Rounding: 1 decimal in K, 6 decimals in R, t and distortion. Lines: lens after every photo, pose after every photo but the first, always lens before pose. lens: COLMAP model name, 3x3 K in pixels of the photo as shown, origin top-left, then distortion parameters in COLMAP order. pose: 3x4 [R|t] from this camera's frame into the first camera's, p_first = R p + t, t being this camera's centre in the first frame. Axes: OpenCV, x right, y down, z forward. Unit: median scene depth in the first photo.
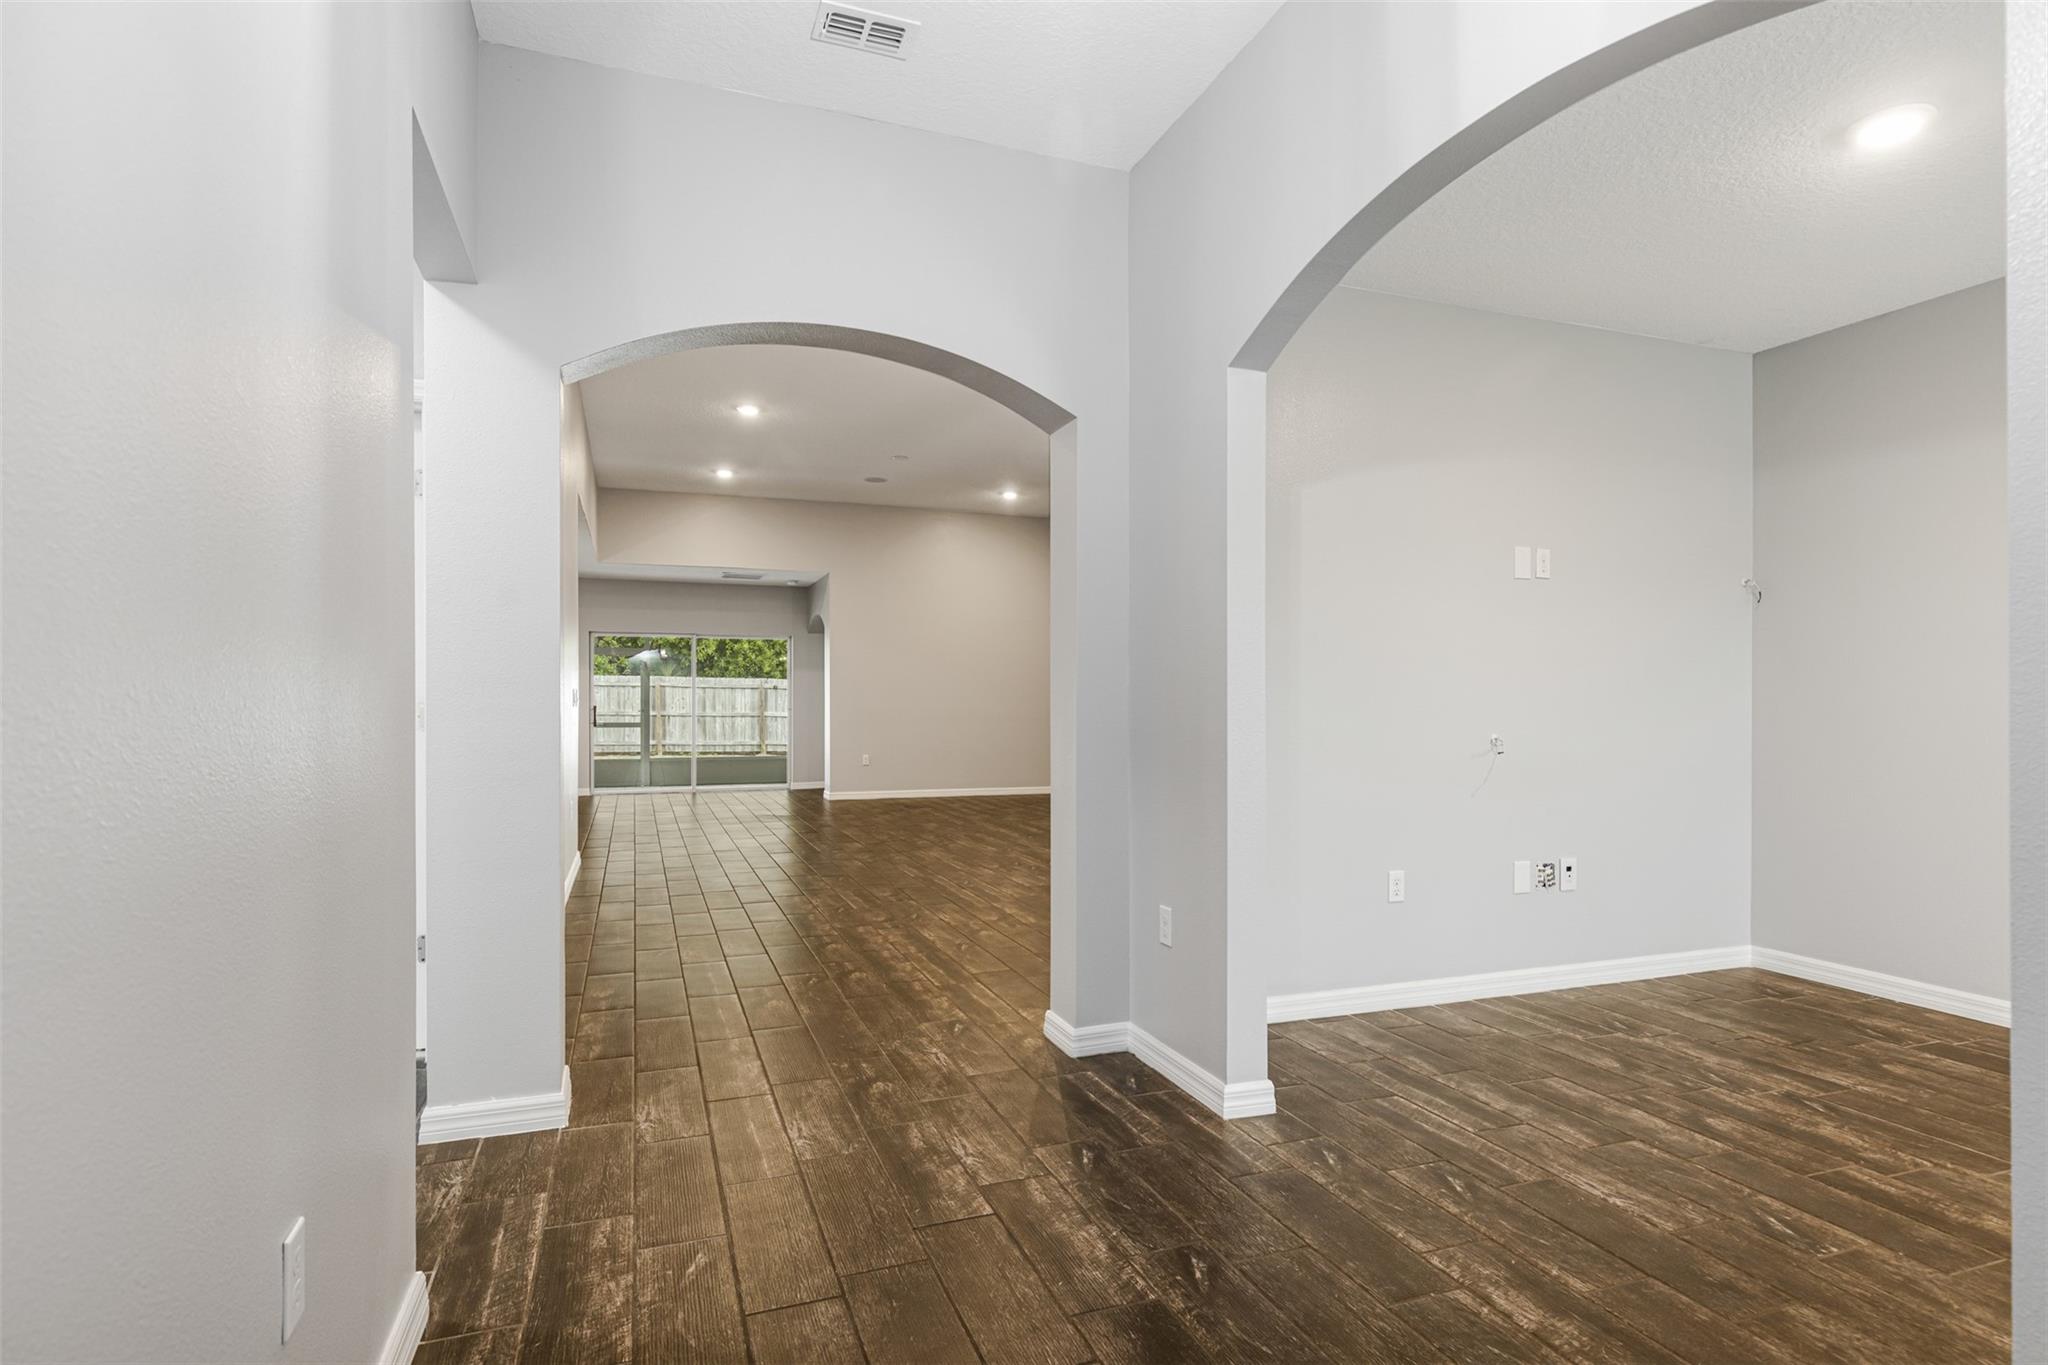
lens RADIAL K [[1043.9, 0, 1018.9], [0, 1043.9, 695.9], [0, 0, 1]] dist [-0.012607, 0.002024]
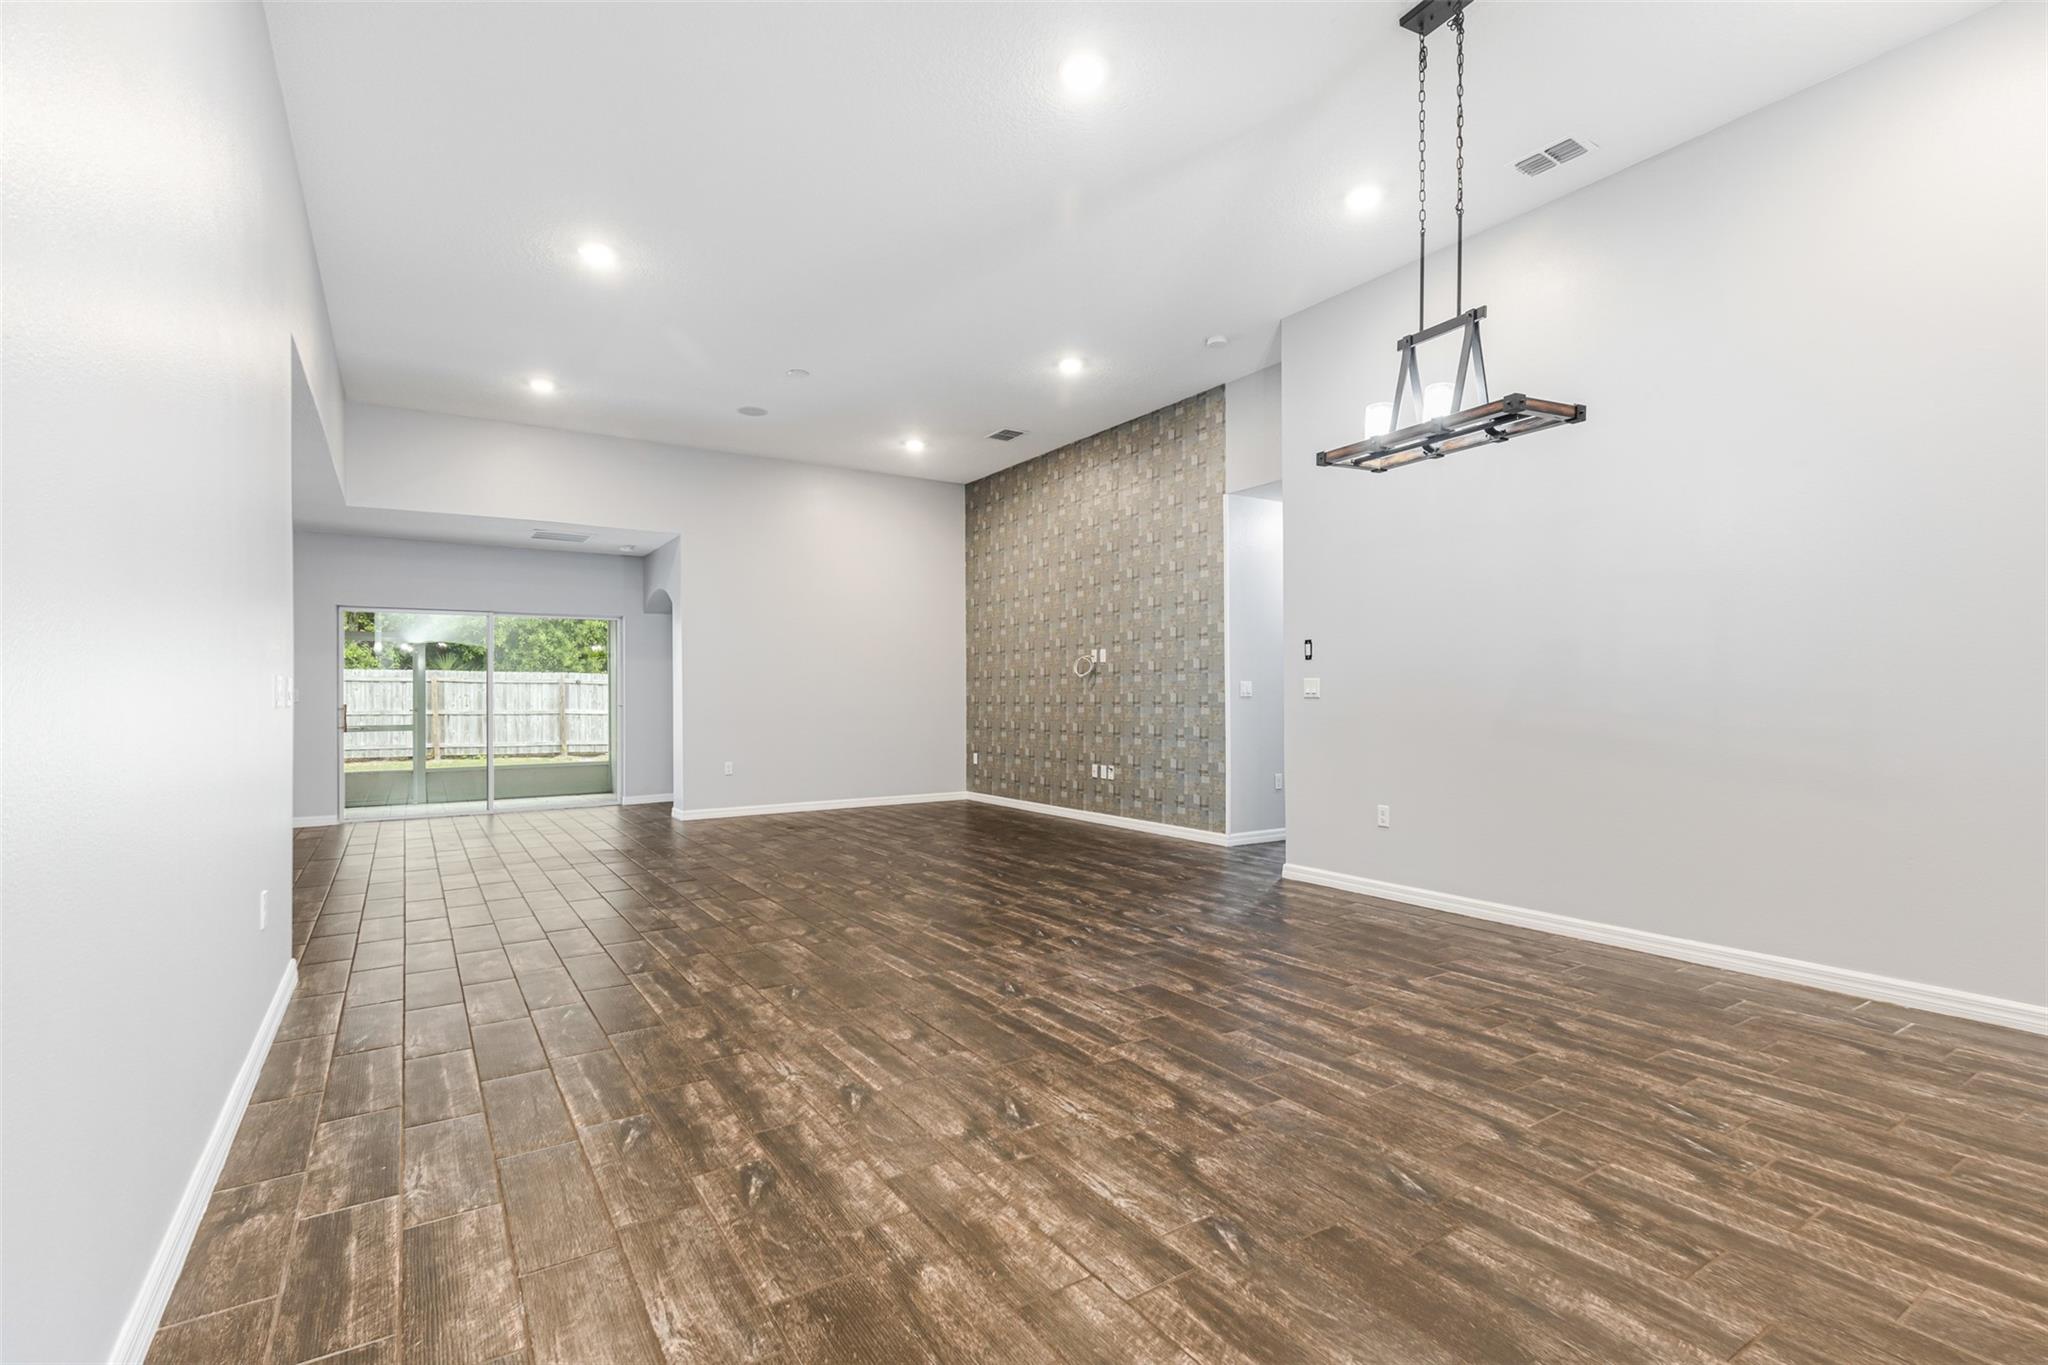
lens RADIAL K [[945.3, 0, 1024.6], [0, 945.3, 678.4], [0, 0, 1]] dist [0.011766, -0.001524]
pose [[0.974867, -0.003528, 0.222760, -0.065771], [0.006334, 0.999909, -0.011885, 0.001461], [-0.222698, 0.012997, 0.974801, 0.179462]]
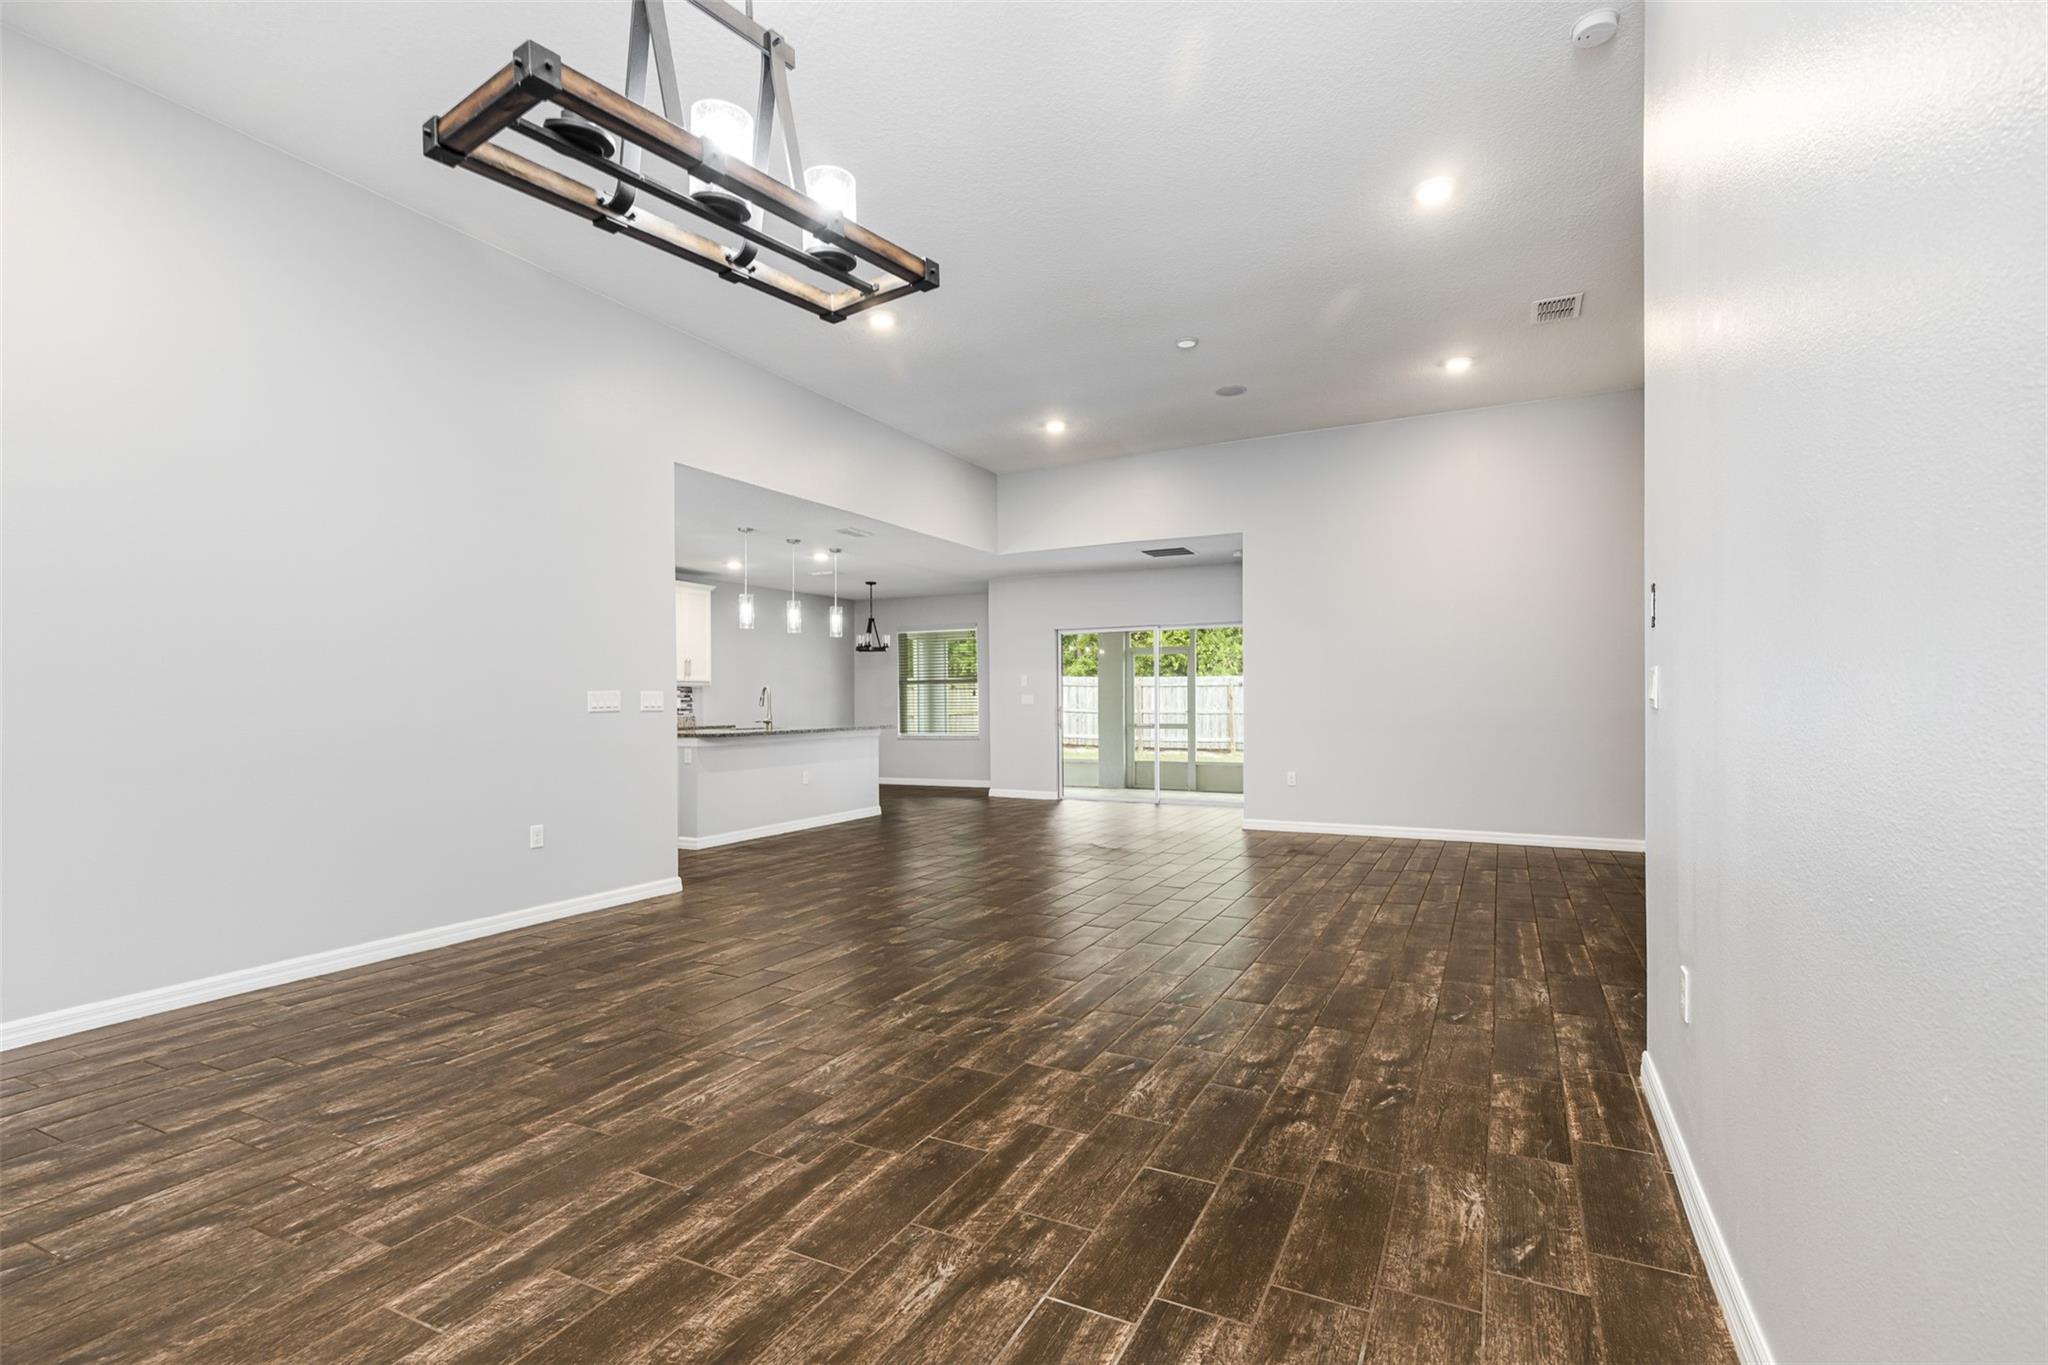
lens RADIAL K [[945.3, 0, 1017.8], [0, 945.3, 677.1], [0, 0, 1]] dist [0.011766, -0.001524]
pose [[0.683277, -0.023716, -0.729774, 0.155951], [0.010618, 0.999689, -0.022545, 0.001952], [0.730082, 0.007656, 0.683317, 0.301282]]
